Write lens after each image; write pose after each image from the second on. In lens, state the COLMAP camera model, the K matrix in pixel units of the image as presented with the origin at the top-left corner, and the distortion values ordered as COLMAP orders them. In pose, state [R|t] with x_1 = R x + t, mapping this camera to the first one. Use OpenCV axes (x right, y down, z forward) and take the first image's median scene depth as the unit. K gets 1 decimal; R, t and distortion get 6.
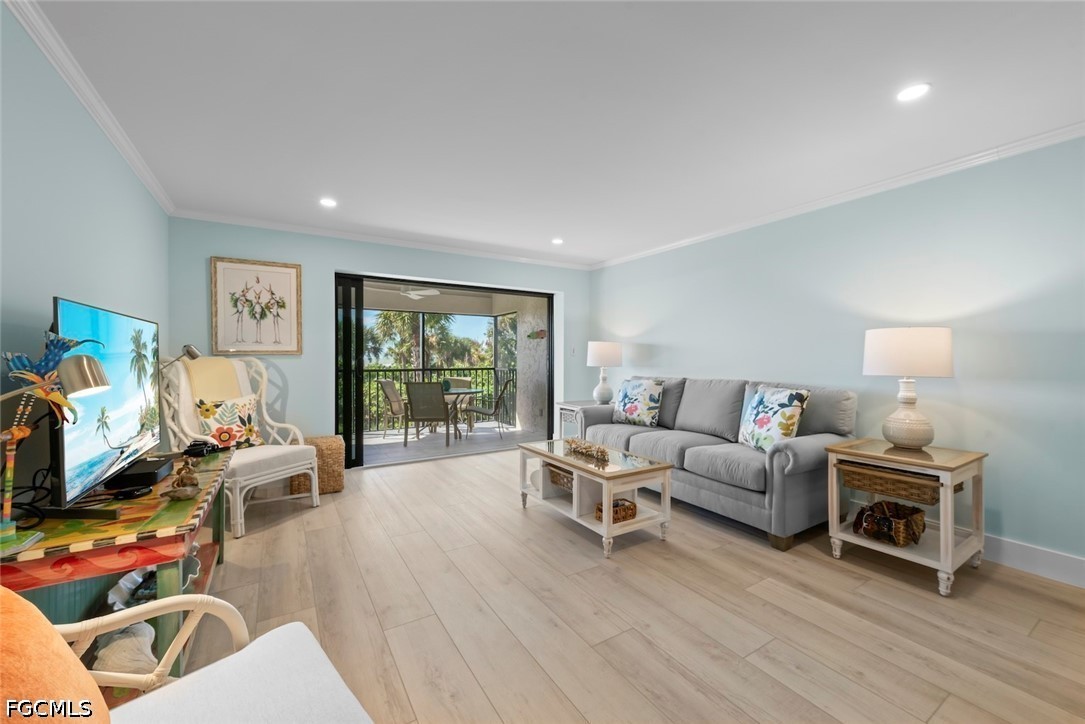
lens RADIAL K [[423.3, 0, 545.7], [0, 423.3, 340.3], [0, 0, 1]] dist [-0.000864, -0.000358]
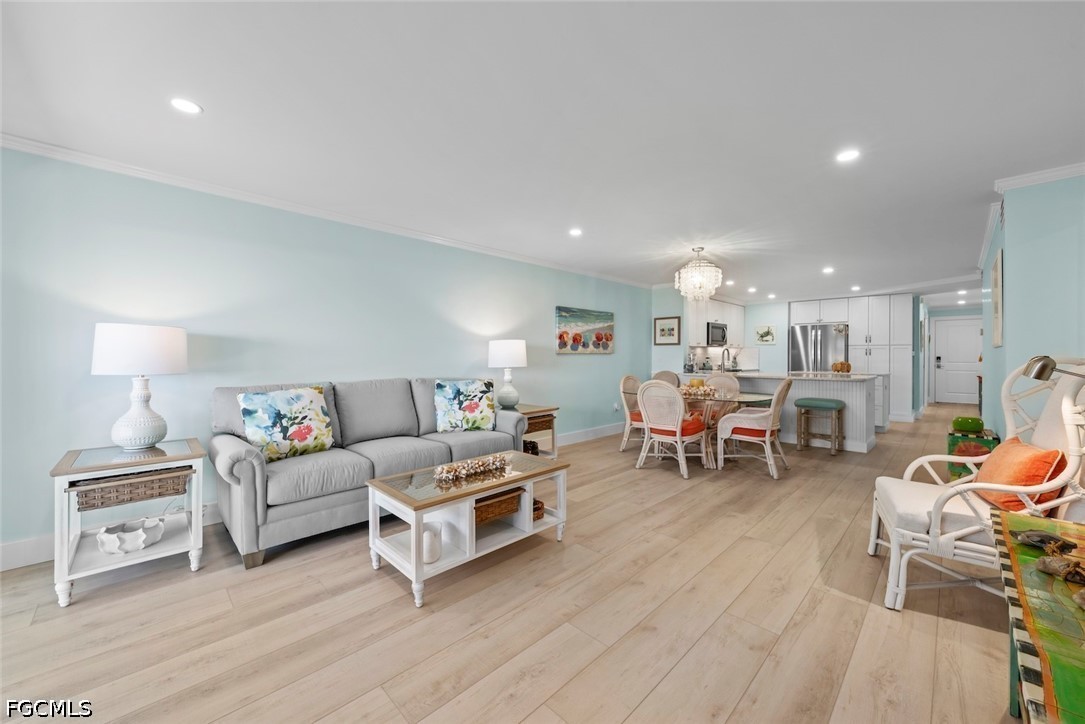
lens RADIAL K [[423.3, 0, 530.4], [0, 423.3, 354.1], [0, 0, 1]] dist [-0.000864, -0.000358]
pose [[-0.213766, 0.003201, 0.976880, -0.615224], [-0.038951, 0.999171, -0.011797, 0.034963], [-0.976108, -0.040572, -0.213464, 0.906718]]
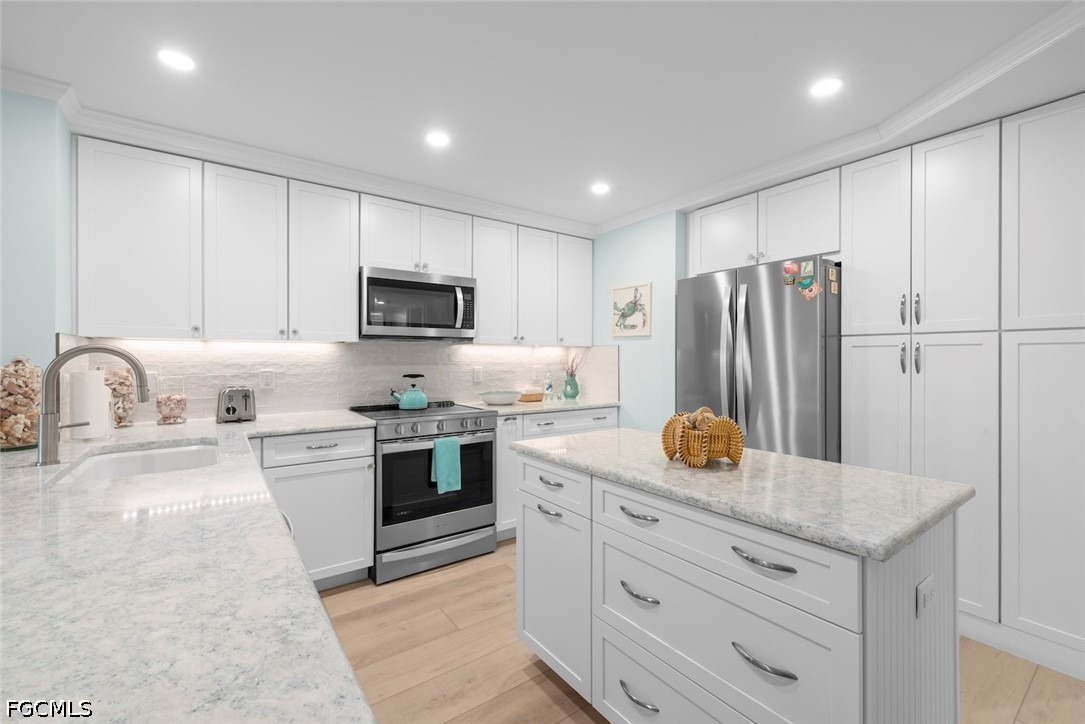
lens RADIAL K [[448.8, 0, 541.2], [0, 448.8, 358.5], [0, 0, 1]] dist [0.002335, -0.001114]
pose [[-0.057702, -0.000998, 0.998333, 0.559949], [-0.039893, 0.999203, -0.001307, -0.049343], [-0.997536, -0.039902, -0.057696, -0.716450]]
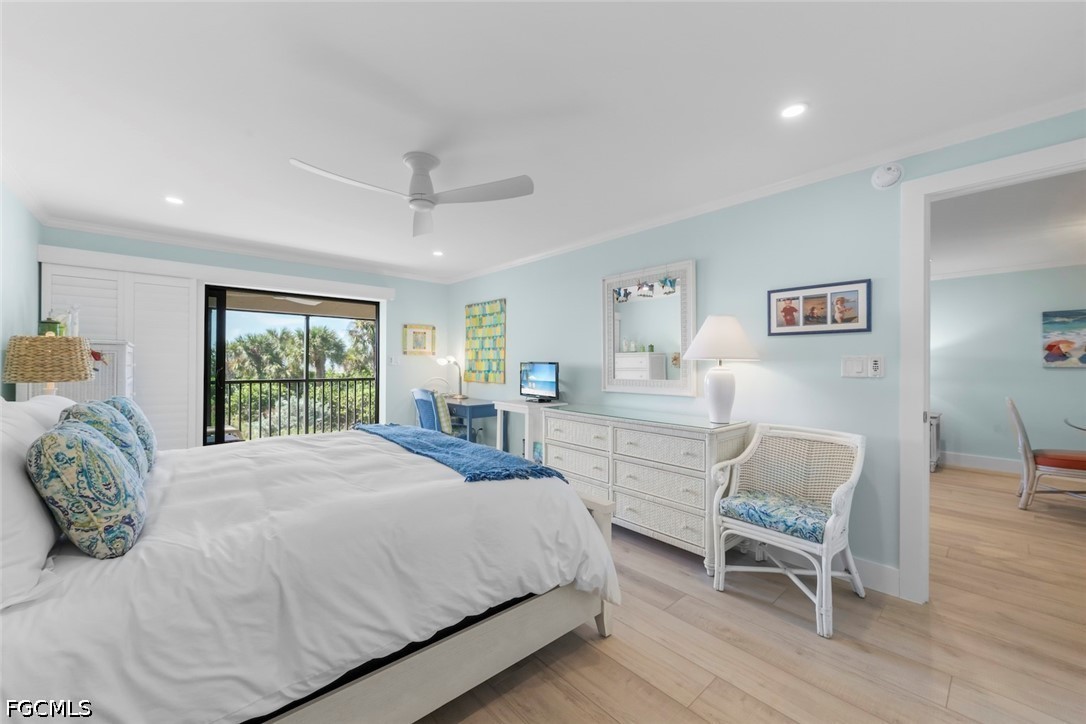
lens RADIAL K [[423.6, 0, 539.4], [0, 423.6, 362.2], [0, 0, 1]] dist [-0.000864, -0.000358]
pose [[0.986396, 0.002736, 0.164362, -0.899272], [-0.008218, 0.999432, 0.032683, -0.034034], [-0.164179, -0.033589, 0.985858, -0.535567]]
